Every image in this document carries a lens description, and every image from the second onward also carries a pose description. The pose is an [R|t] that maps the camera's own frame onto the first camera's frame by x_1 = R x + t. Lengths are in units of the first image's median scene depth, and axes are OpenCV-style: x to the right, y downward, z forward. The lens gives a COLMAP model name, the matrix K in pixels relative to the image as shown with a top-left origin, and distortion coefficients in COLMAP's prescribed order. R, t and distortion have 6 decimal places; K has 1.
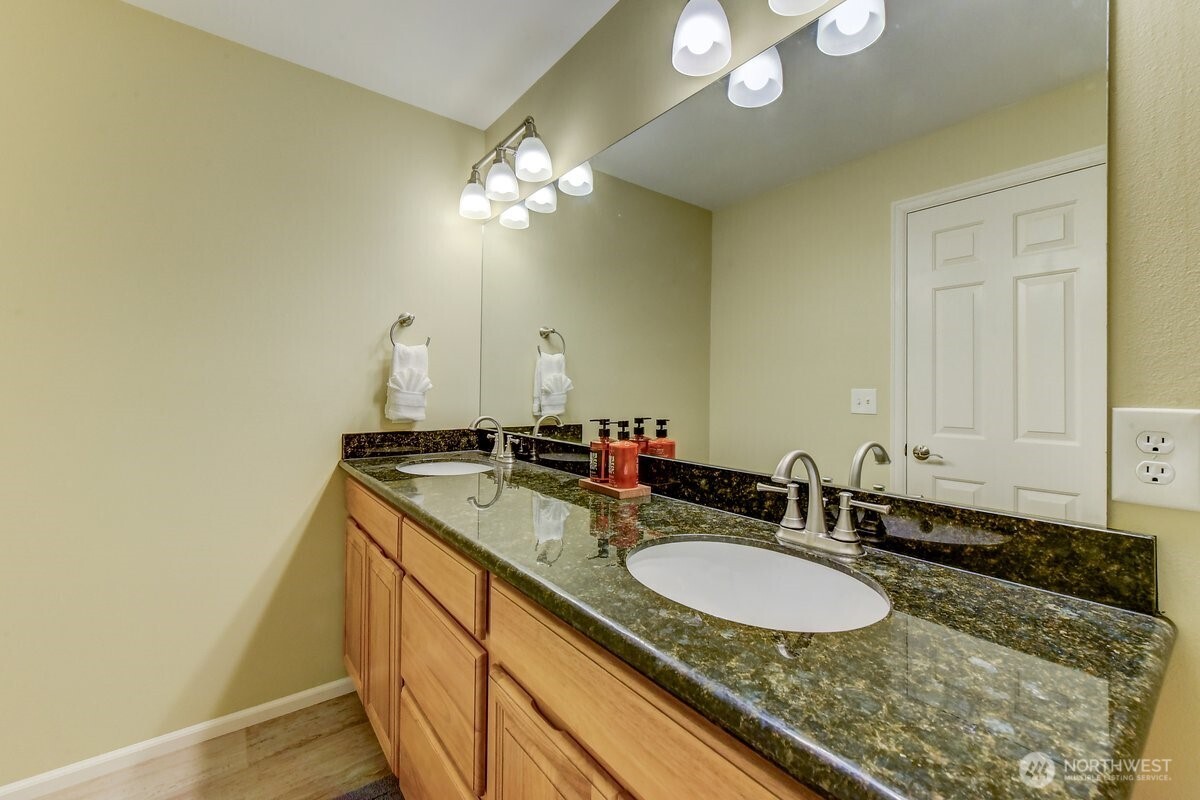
lens RADIAL K [[488.7, 0, 606.7], [0, 488.7, 392.3], [0, 0, 1]] dist [0.000606, -0.000018]
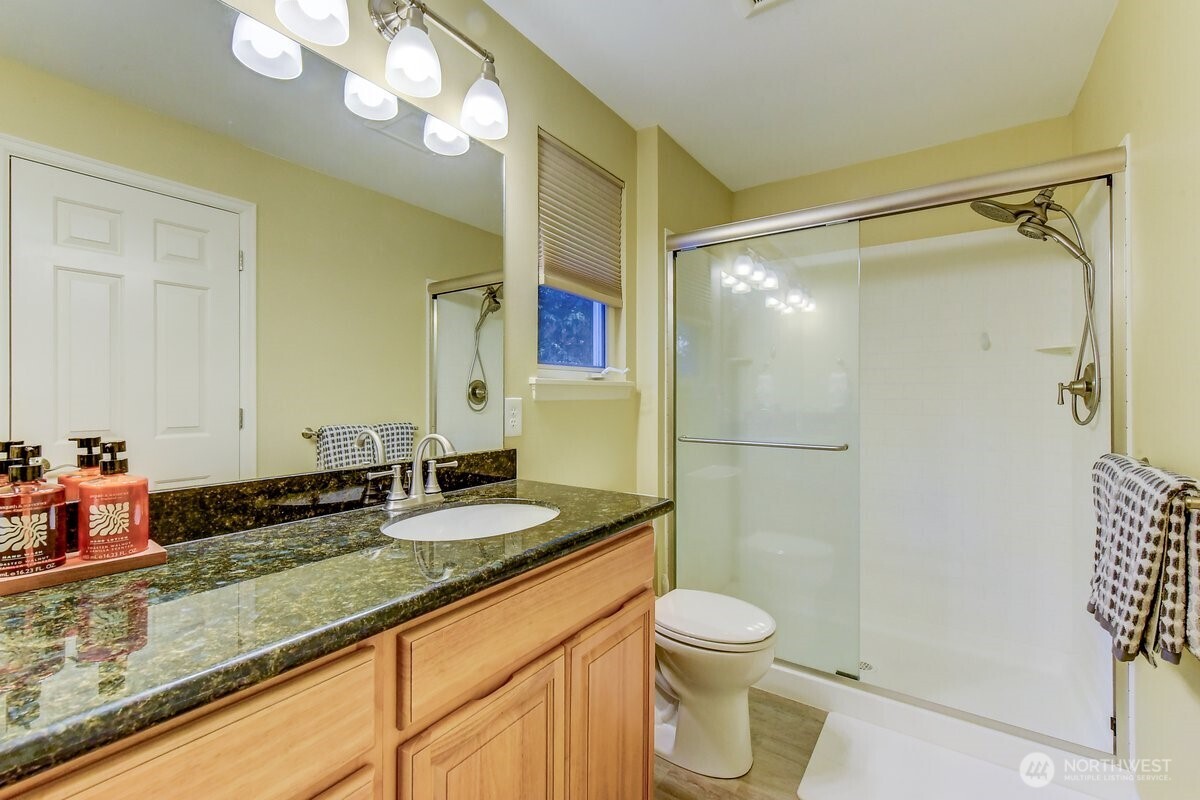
lens RADIAL K [[496.0, 0, 602.5], [0, 496.0, 404.4], [0, 0, 1]] dist [0.008037, 0.000161]
pose [[-0.306247, -0.024796, 0.951629, -0.925796], [-0.000673, 0.999666, 0.025831, -0.001391], [-0.951952, 0.007270, -0.306161, 0.827786]]
